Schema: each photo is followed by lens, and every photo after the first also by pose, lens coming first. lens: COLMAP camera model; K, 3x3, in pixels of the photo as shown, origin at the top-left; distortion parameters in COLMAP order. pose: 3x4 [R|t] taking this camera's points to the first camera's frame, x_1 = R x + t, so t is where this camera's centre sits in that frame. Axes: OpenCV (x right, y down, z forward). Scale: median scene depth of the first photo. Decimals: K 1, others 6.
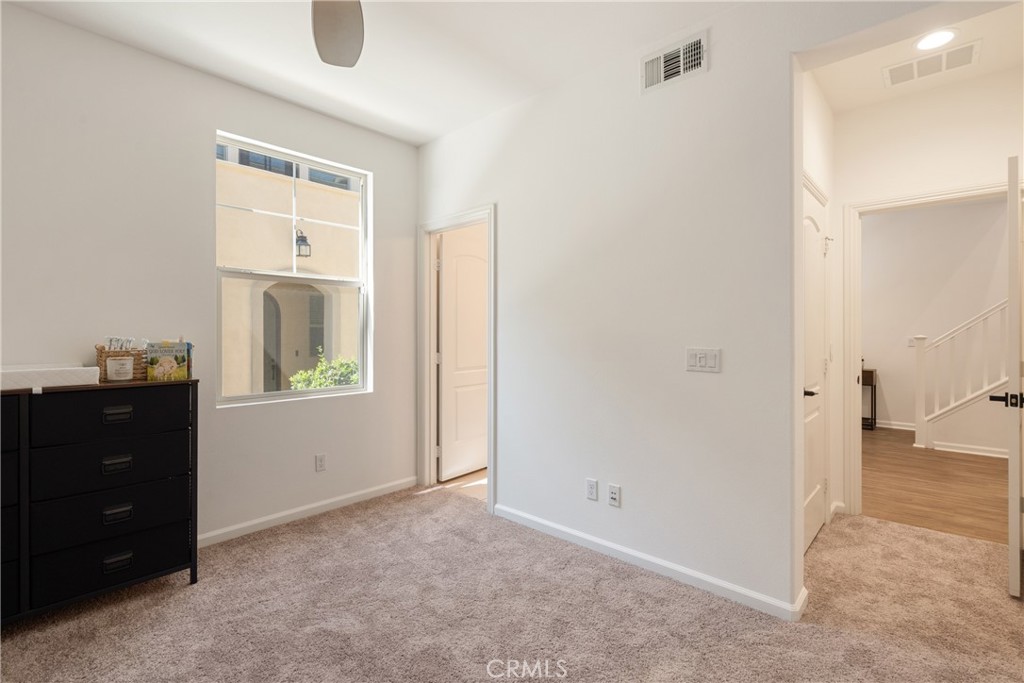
lens RADIAL K [[468.7, 0, 509.3], [0, 468.7, 331.6], [0, 0, 1]] dist [0.000998, 0.000391]
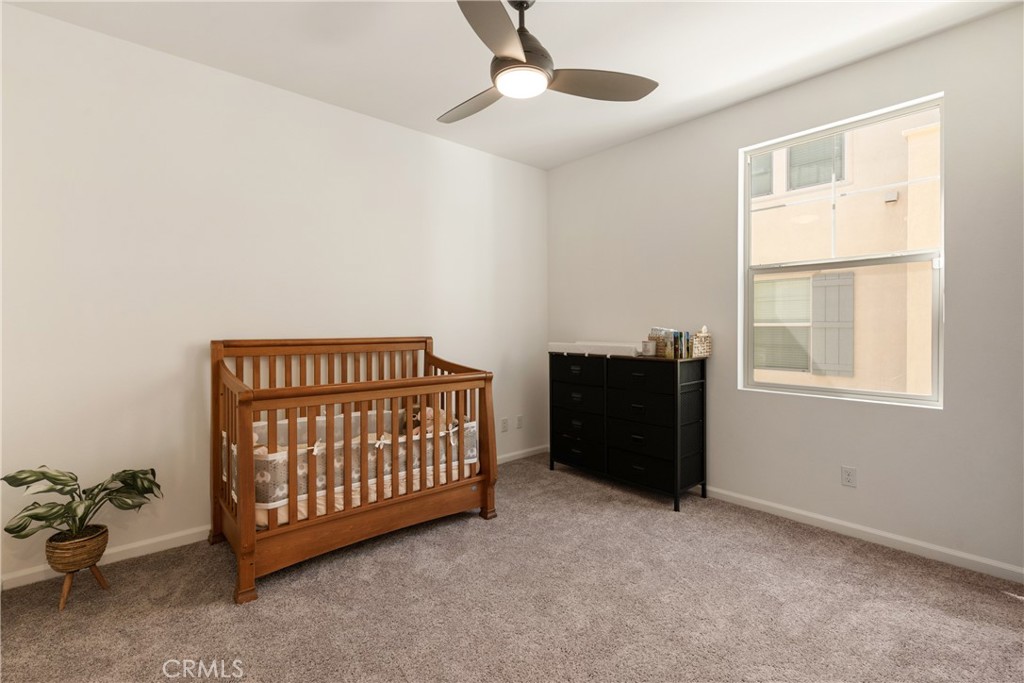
lens RADIAL K [[468.7, 0, 509.3], [0, 468.7, 331.6], [0, 0, 1]] dist [0.000998, 0.000391]
pose [[-0.104390, 0.017040, -0.994390, 0.709236], [0.006553, 0.999843, 0.016445, -0.002760], [0.994515, -0.004799, -0.104485, 0.673875]]
